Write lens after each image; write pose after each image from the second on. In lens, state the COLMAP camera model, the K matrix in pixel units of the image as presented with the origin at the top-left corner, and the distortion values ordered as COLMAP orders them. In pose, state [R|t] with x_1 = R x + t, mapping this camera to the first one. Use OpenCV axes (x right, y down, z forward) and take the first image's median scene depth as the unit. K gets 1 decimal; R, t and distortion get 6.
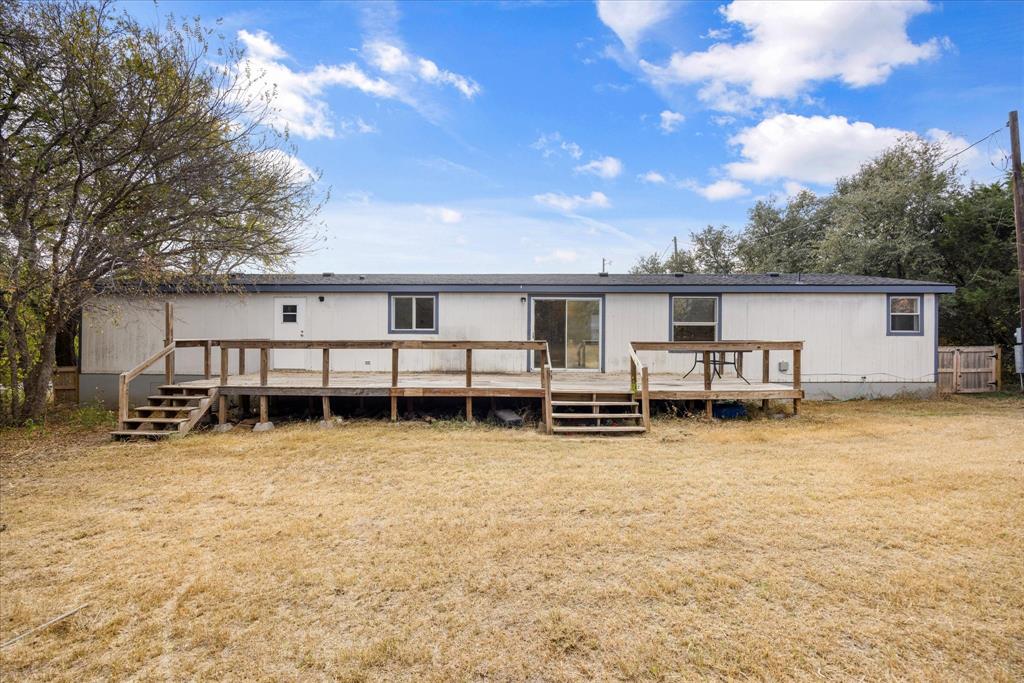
lens RADIAL K [[463.3, 0, 491.2], [0, 463.3, 337.6], [0, 0, 1]] dist [-0.035219, 0.000249]
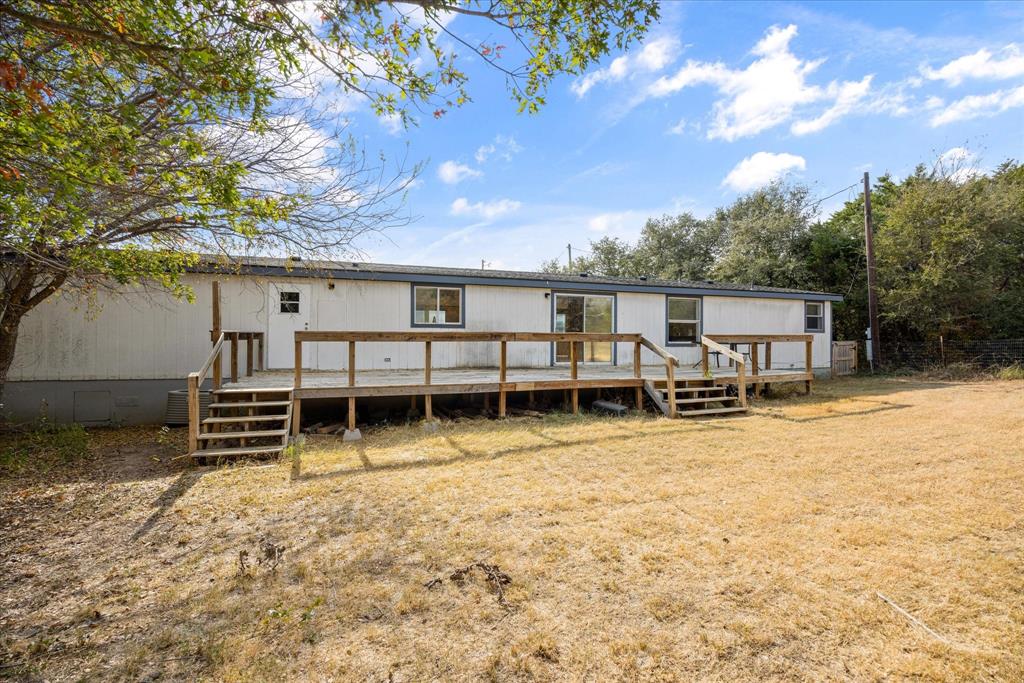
lens RADIAL K [[463.3, 0, 491.2], [0, 463.3, 337.6], [0, 0, 1]] dist [-0.035219, 0.000249]
pose [[0.933428, 0.002357, 0.358757, -0.423812], [-0.002264, 0.999997, -0.000679, 0.012840], [-0.358757, -0.000178, 0.933431, 0.094688]]
